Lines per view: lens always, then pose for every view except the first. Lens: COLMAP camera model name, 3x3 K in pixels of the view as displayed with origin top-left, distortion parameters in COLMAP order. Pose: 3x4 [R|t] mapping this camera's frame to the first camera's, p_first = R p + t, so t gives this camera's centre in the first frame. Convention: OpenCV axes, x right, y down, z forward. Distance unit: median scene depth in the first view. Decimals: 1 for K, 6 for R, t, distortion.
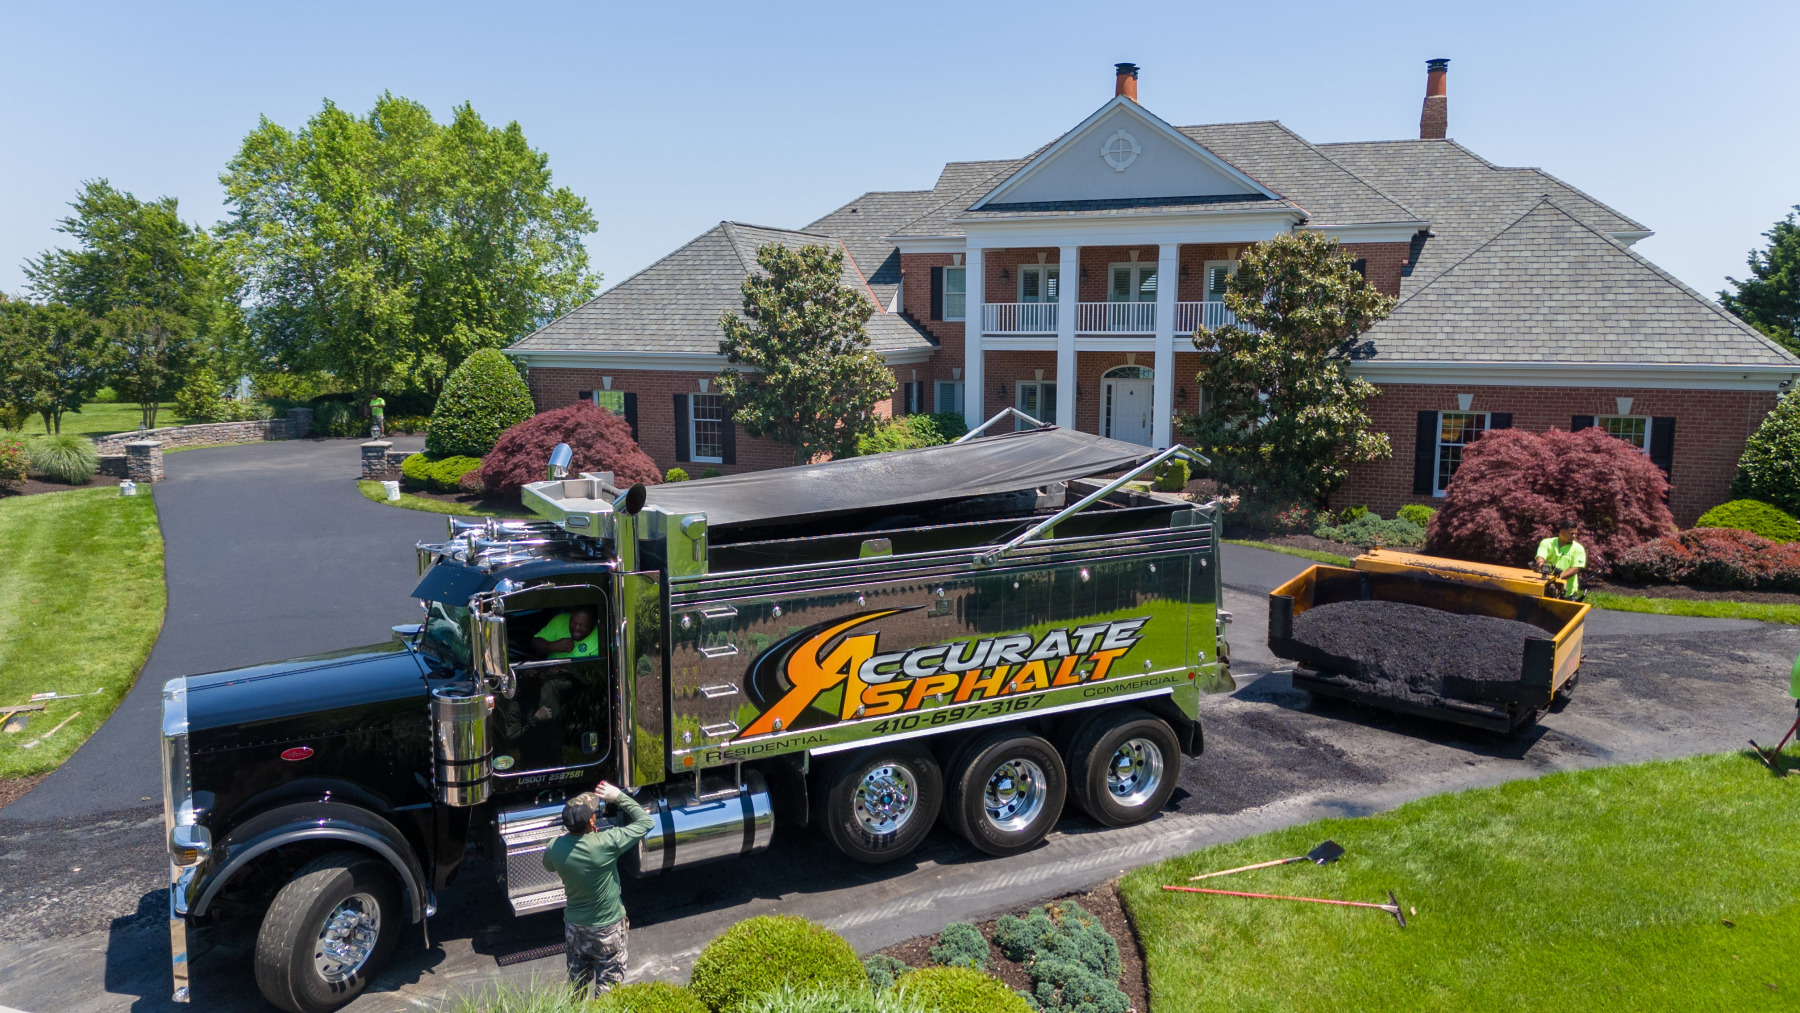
lens RADIAL K [[1310.7, 0, 904.8], [0, 1310.7, 511.2], [0, 0, 1]] dist [0.069597, -0.070466]
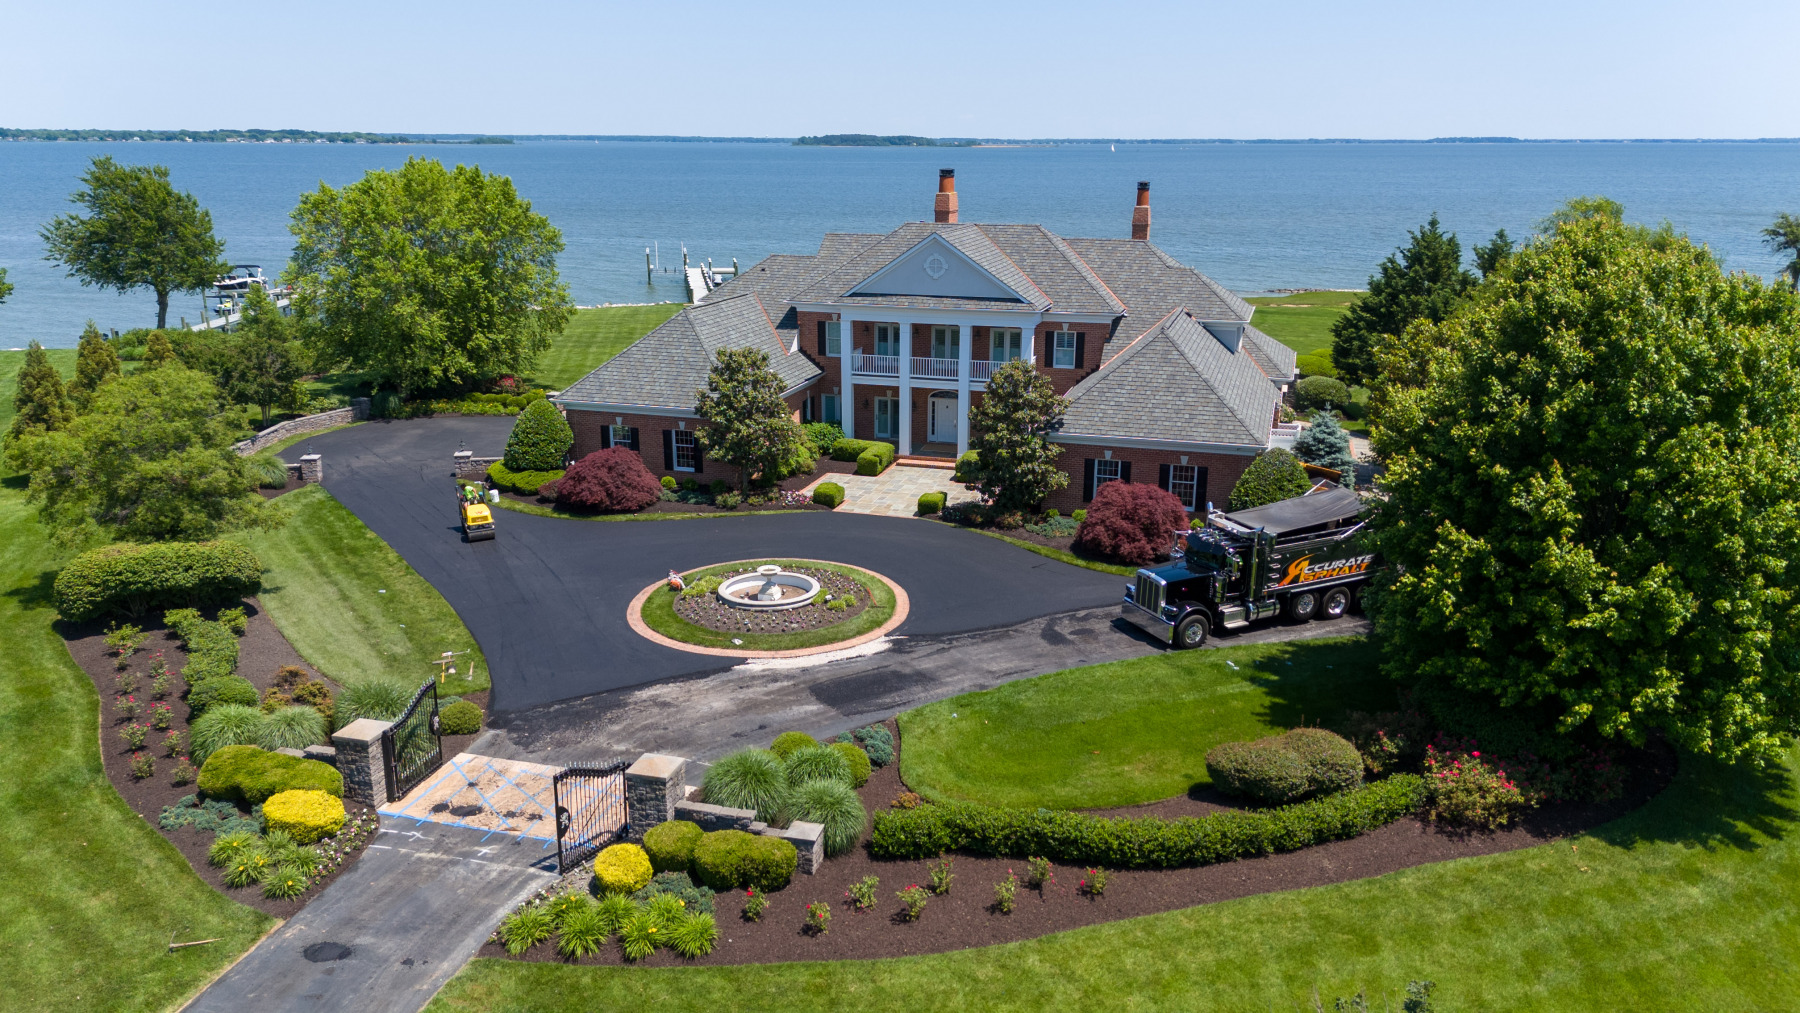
lens RADIAL K [[1310.7, 0, 904.8], [0, 1310.7, 511.2], [0, 0, 1]] dist [0.069597, -0.070466]
pose [[0.995554, -0.022965, 0.091353, -0.026539], [0.011137, 0.991720, 0.127932, -0.181759], [-0.093534, -0.126345, 0.987567, -0.609143]]
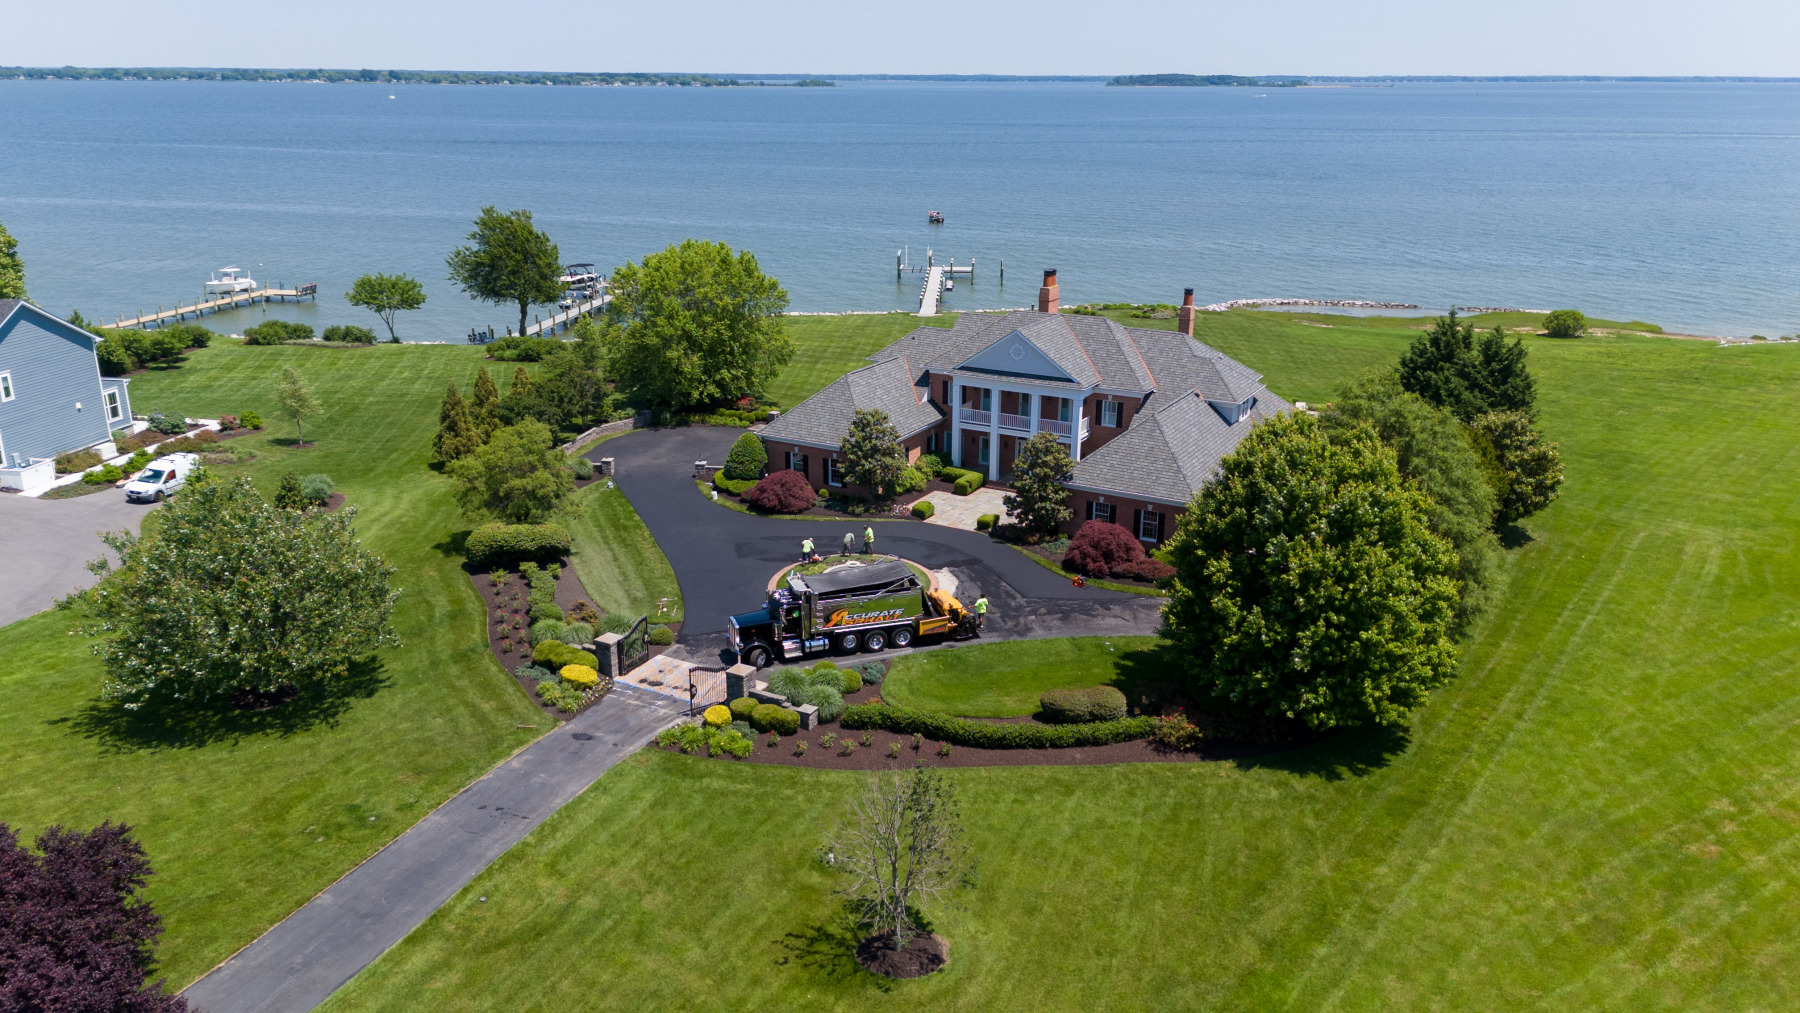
lens RADIAL K [[1315.6, 0, 900.0], [0, 1315.6, 506.5], [0, 0, 1]] dist [0.130966, -0.218628]
pose [[0.990445, 0.044136, -0.130657, 0.272904], [-0.021776, 0.985571, 0.167854, -0.388431], [0.136181, -0.163404, 0.977115, -1.305785]]
